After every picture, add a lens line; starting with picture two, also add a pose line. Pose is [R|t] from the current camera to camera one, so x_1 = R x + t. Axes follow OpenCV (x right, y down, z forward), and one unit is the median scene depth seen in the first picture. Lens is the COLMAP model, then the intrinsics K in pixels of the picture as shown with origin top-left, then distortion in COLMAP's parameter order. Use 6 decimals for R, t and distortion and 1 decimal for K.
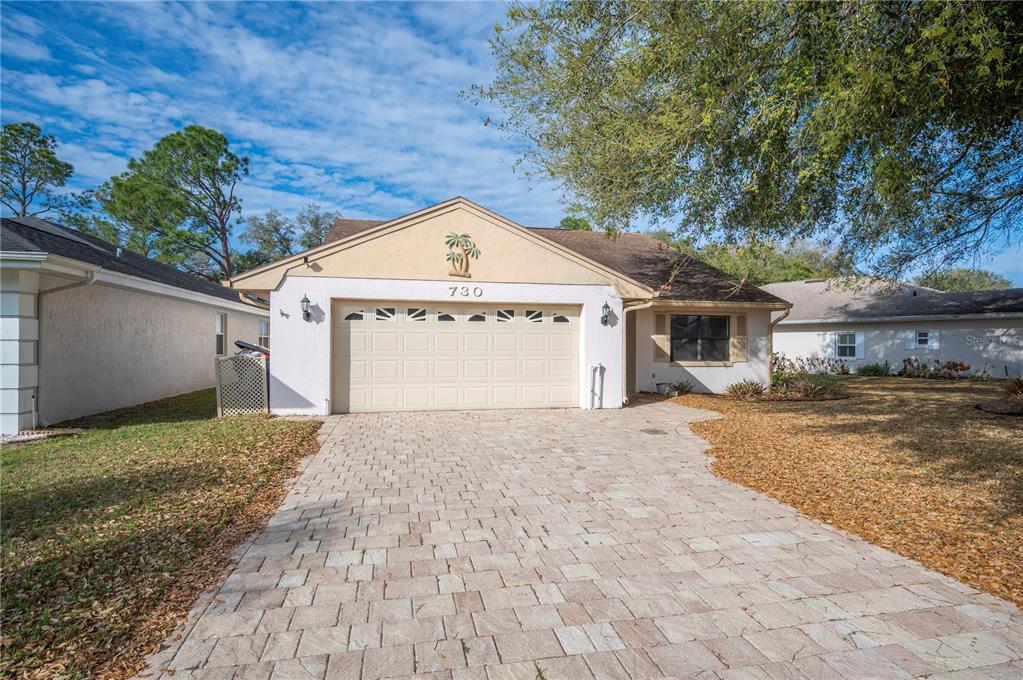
lens RADIAL K [[528.0, 0, 511.5], [0, 528.0, 340.0], [0, 0, 1]] dist [-0.000649, -0.000541]
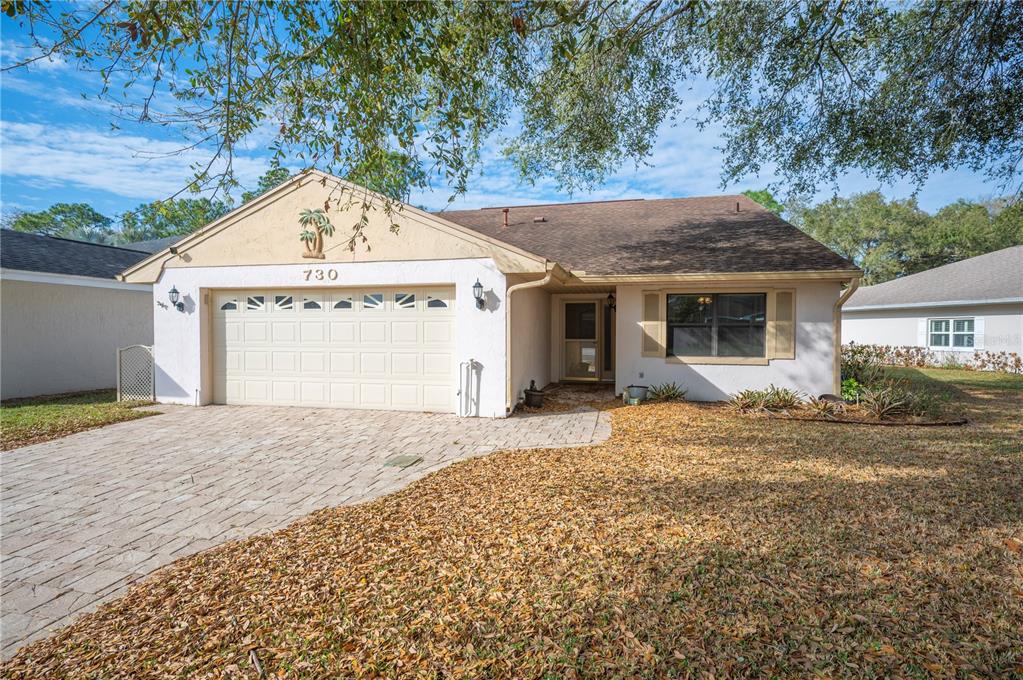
lens RADIAL K [[488.7, 0, 511.5], [0, 488.7, 340.0], [0, 0, 1]] dist [-0.000939, 0.000067]
pose [[0.906721, 0.005529, -0.421695, 0.534851], [0.005255, 0.999688, 0.024405, -0.001028], [0.421699, -0.024345, 0.906409, 0.382977]]
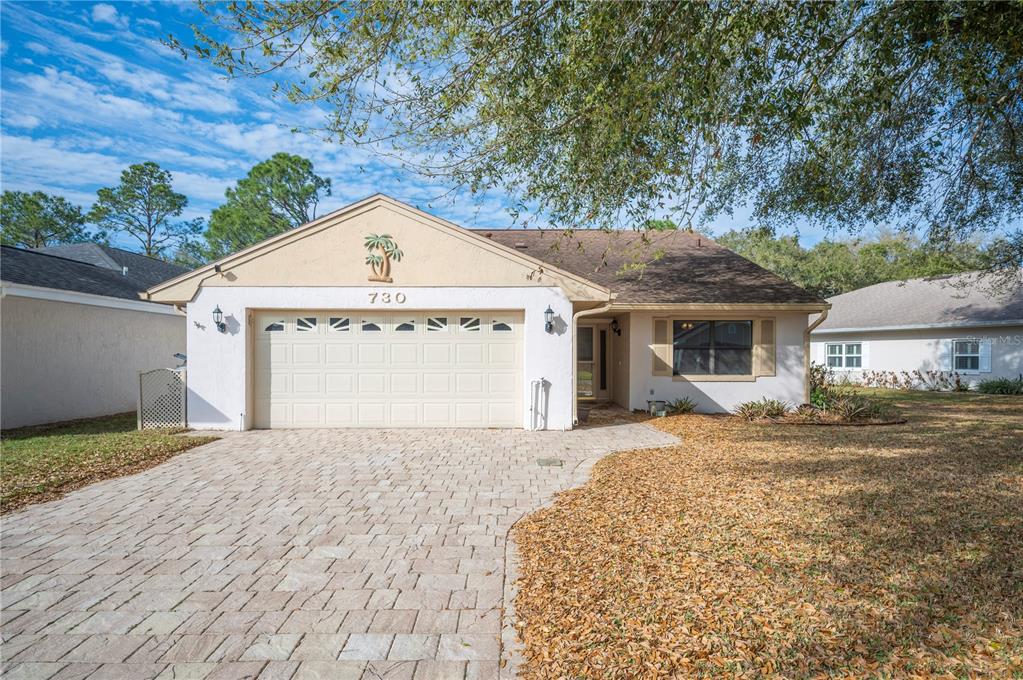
lens RADIAL K [[531.6, 0, 511.7], [0, 531.6, 355.3], [0, 0, 1]] dist [-0.002540, -0.000708]
pose [[0.978126, -0.003811, -0.207977, 0.304730], [0.005303, 0.999964, 0.006618, 0.001822], [0.207944, -0.007576, 0.978111, 0.147168]]
